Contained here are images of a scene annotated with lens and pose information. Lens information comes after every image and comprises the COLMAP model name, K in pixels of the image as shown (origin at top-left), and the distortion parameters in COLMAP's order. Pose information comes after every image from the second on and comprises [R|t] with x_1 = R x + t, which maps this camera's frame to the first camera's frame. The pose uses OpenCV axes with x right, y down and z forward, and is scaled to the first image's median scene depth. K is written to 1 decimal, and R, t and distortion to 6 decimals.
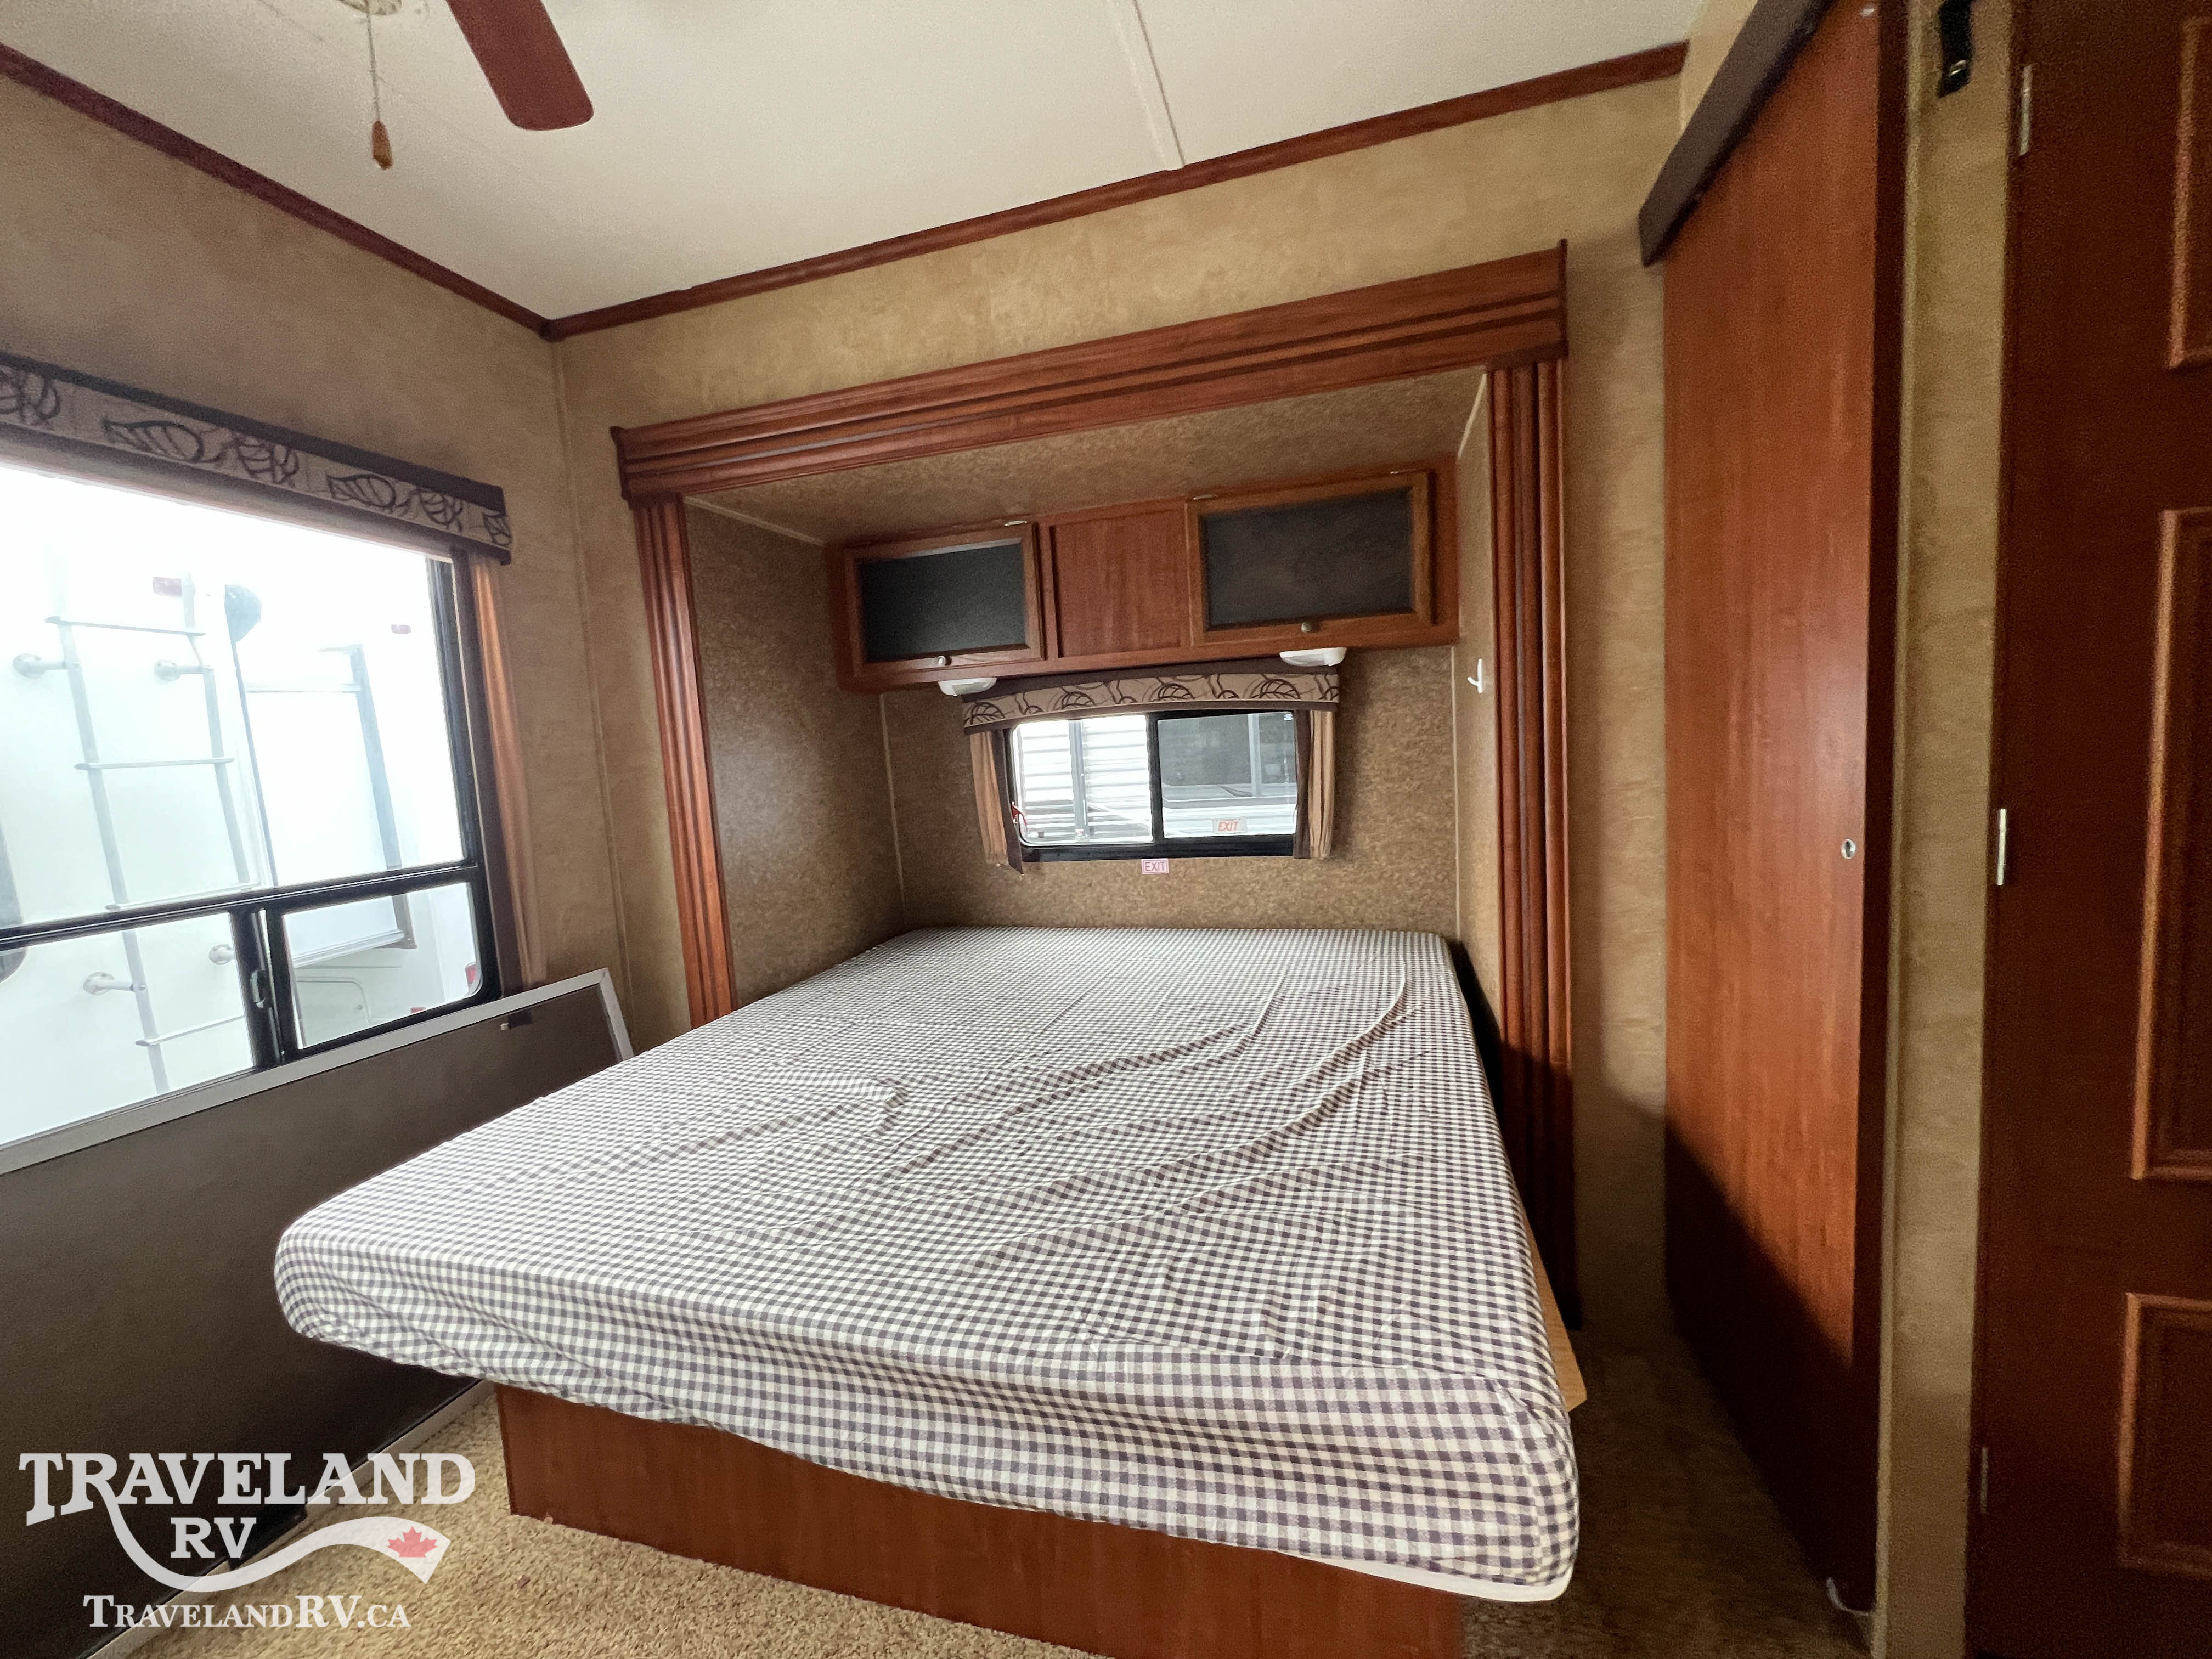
lens RADIAL K [[885.1, 0, 1104.7], [0, 885.1, 826.3], [0, 0, 1]] dist [-0.002306, -0.000048]
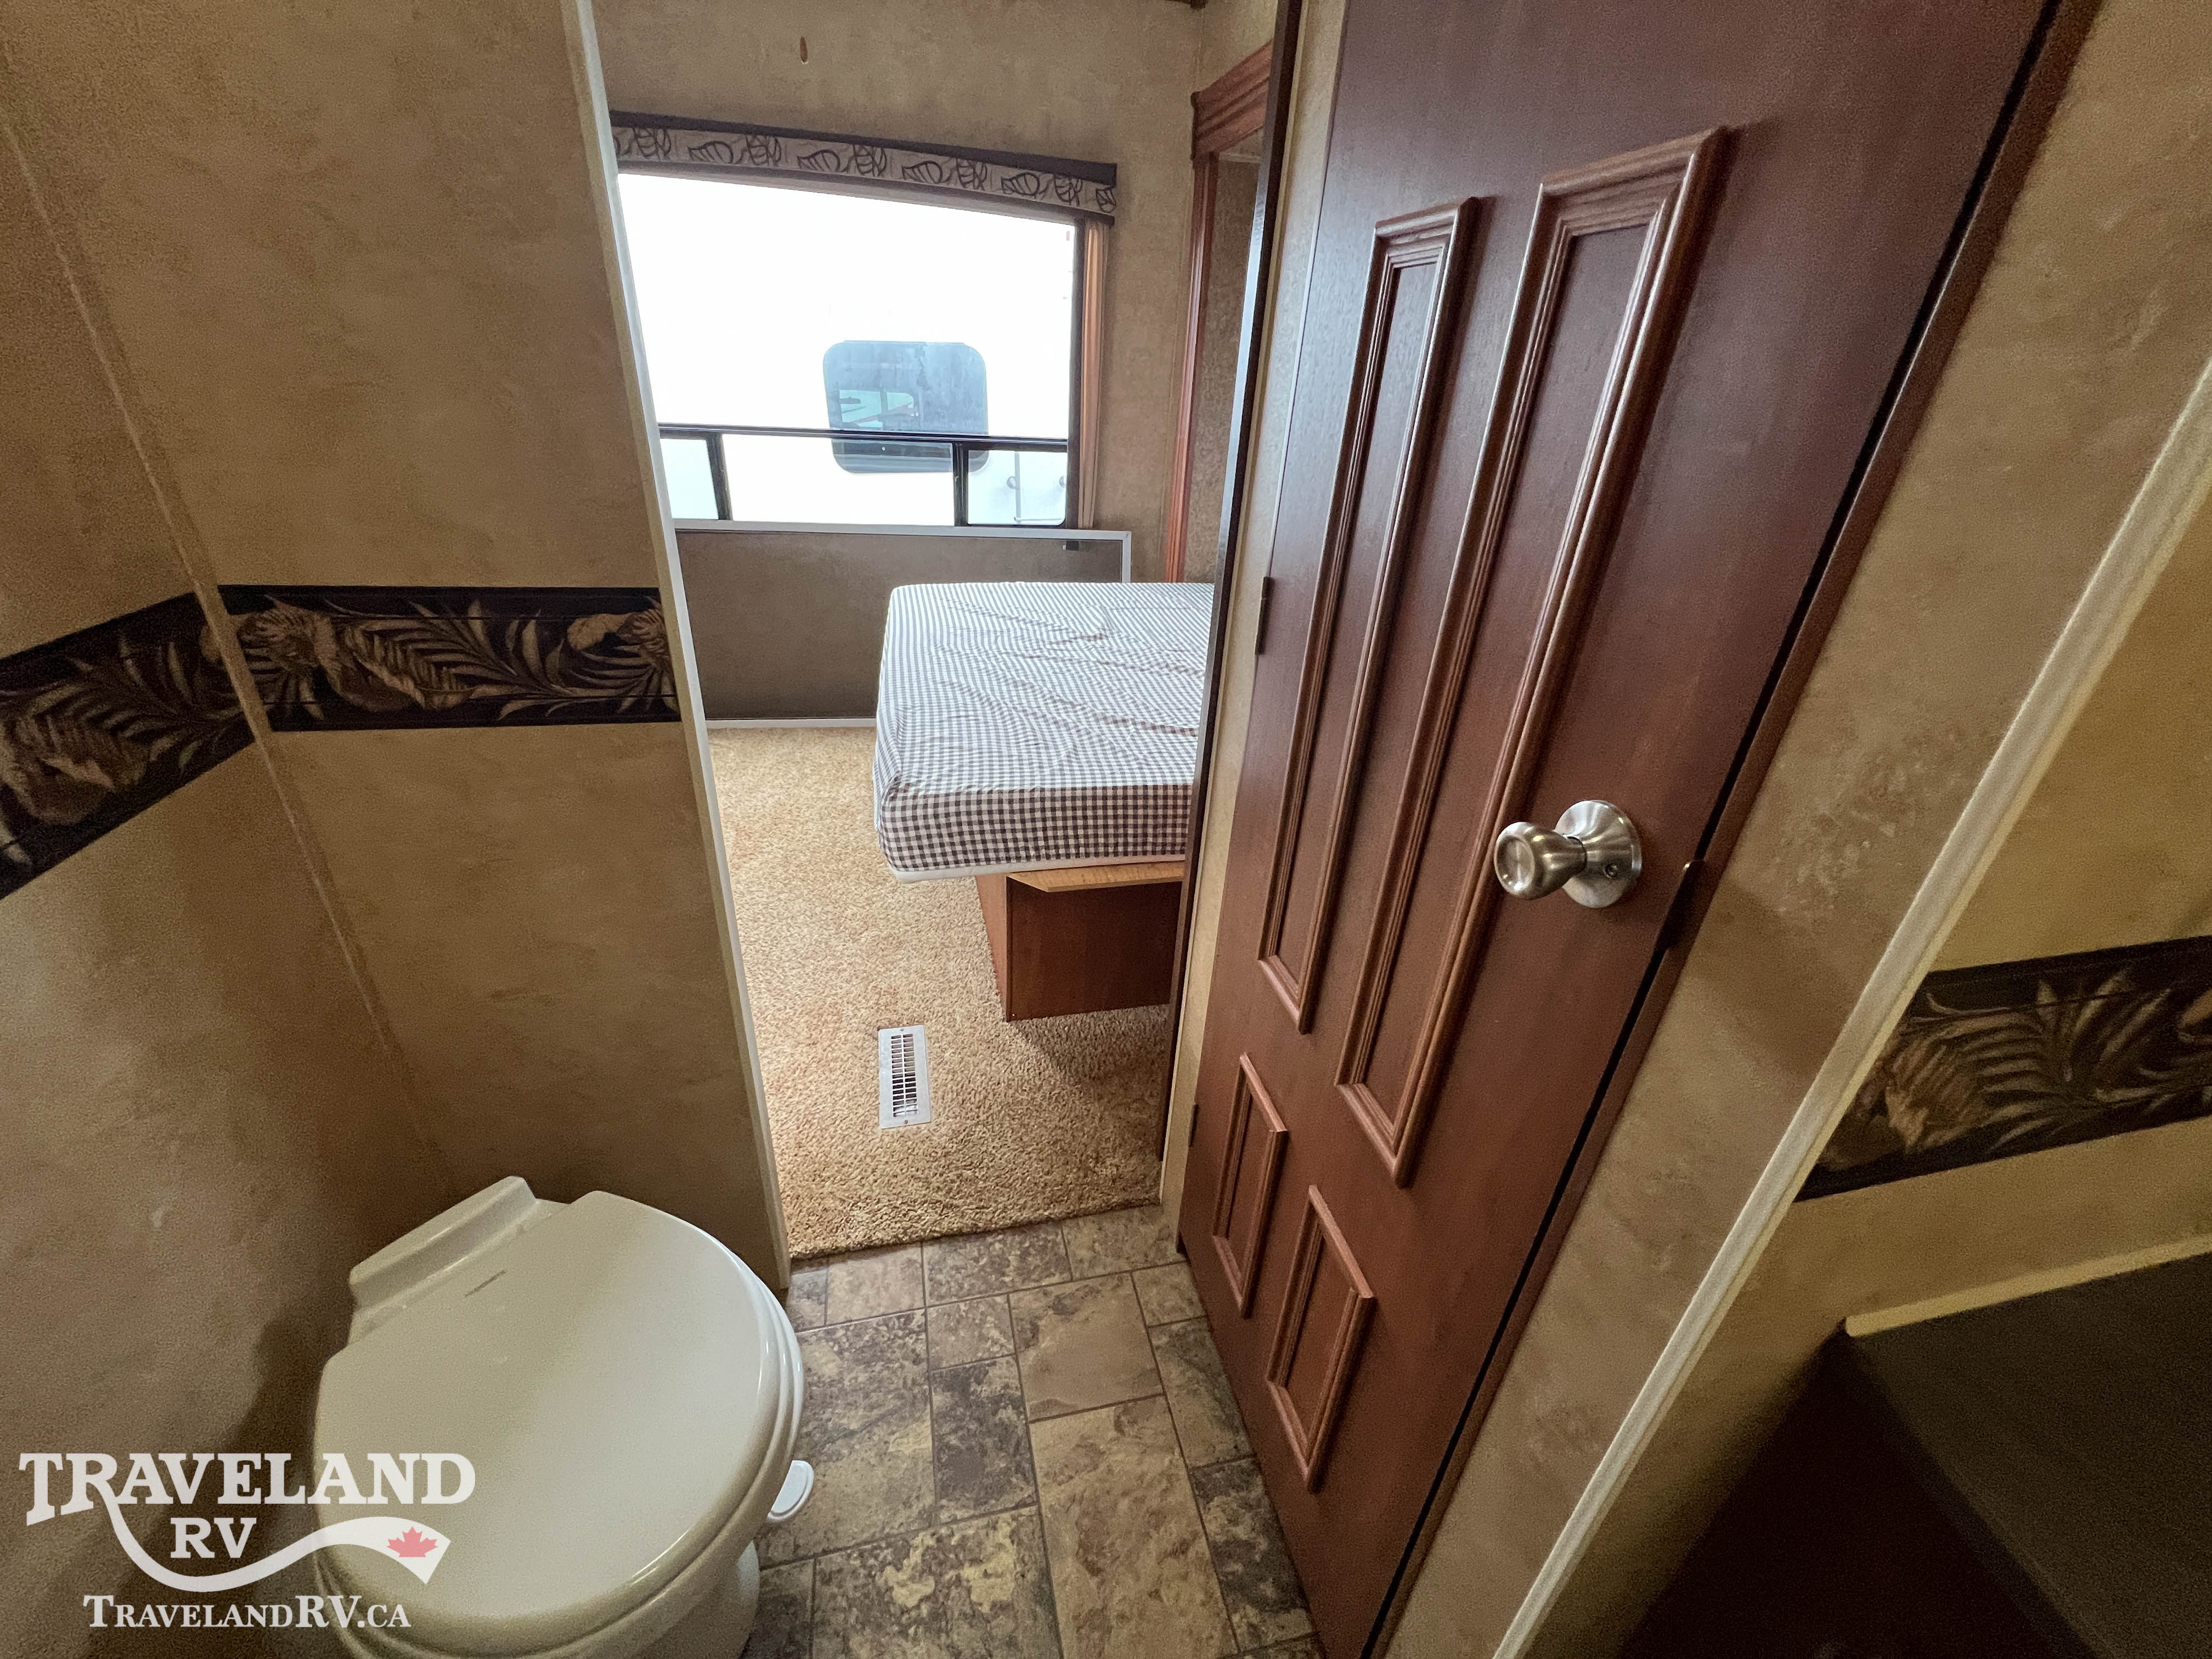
lens RADIAL K [[890.0, 0, 1104.8], [0, 890.0, 832.2], [0, 0, 1]] dist [-0.000325, -0.000061]
pose [[0.482938, 0.477783, -0.733822, 1.088405], [-0.165489, 0.872724, 0.459310, -0.118277], [0.859875, -0.100379, 0.500539, 0.186160]]
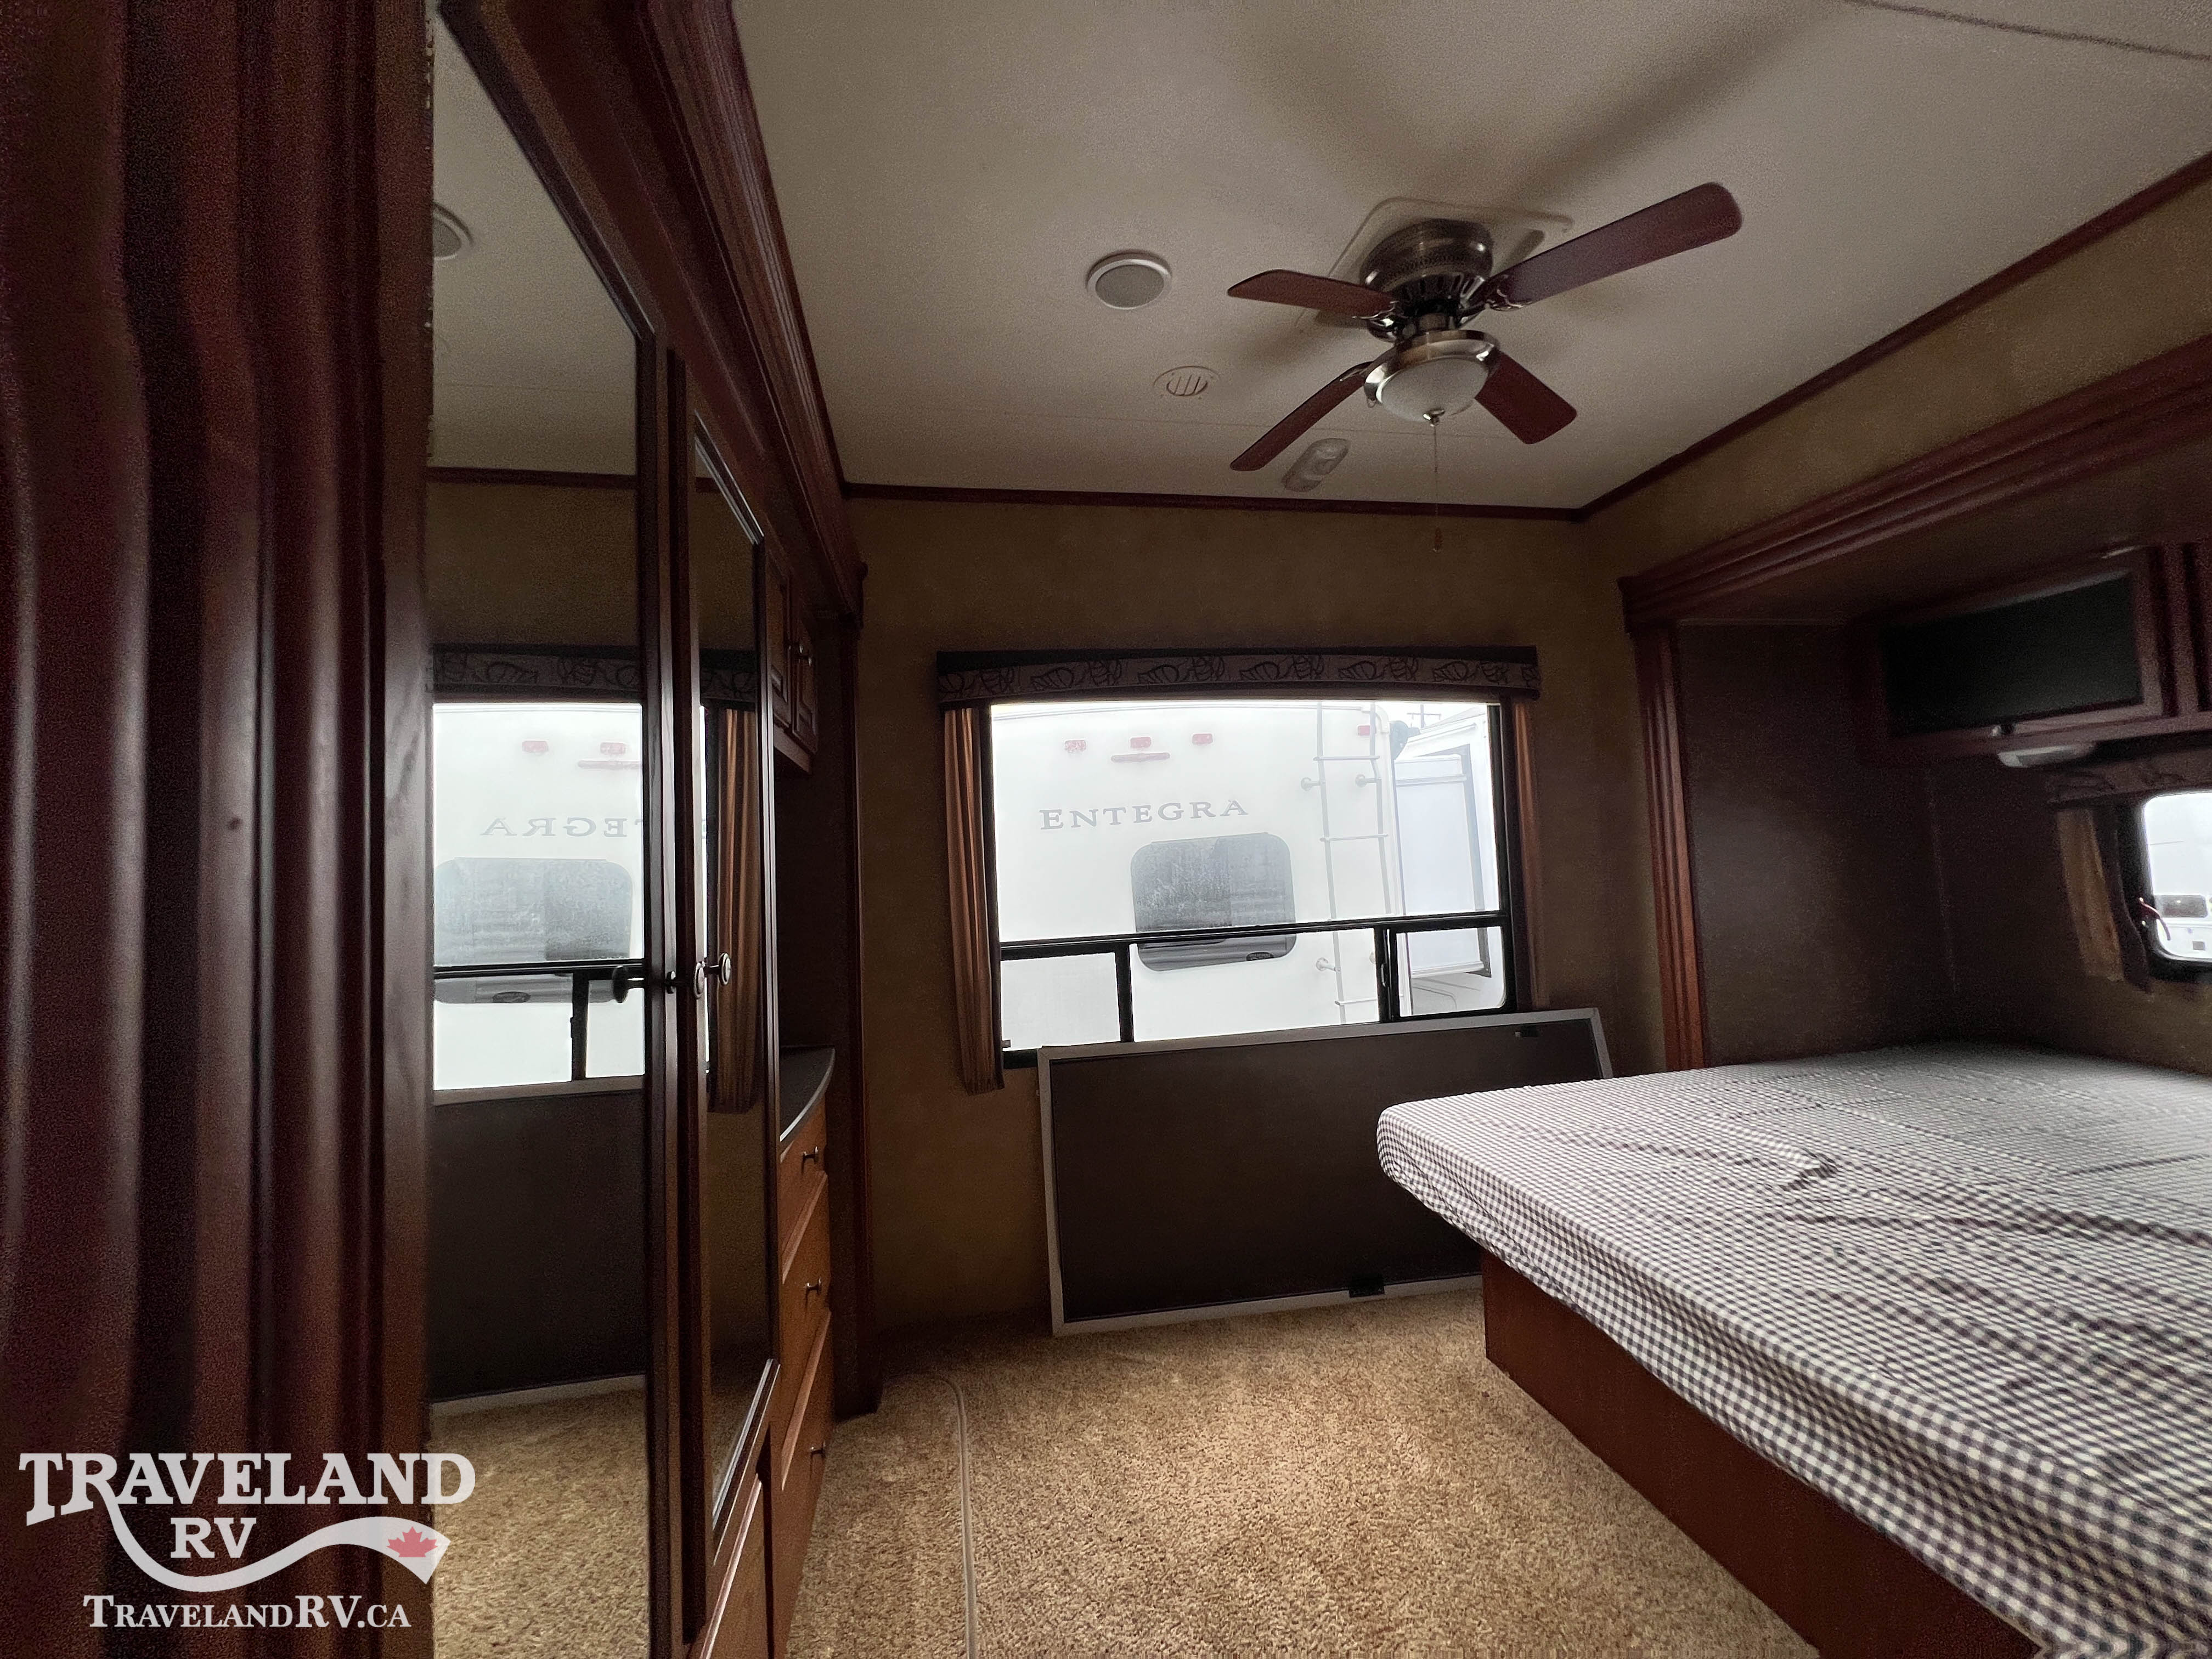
lens RADIAL K [[885.1, 0, 1104.7], [0, 885.1, 826.3], [0, 0, 1]] dist [-0.002306, -0.000048]
pose [[0.450061, 0.002074, -0.892995, 0.320067], [-0.065472, 0.997383, -0.030681, -0.014554], [0.890594, 0.072274, 0.449019, -0.263315]]
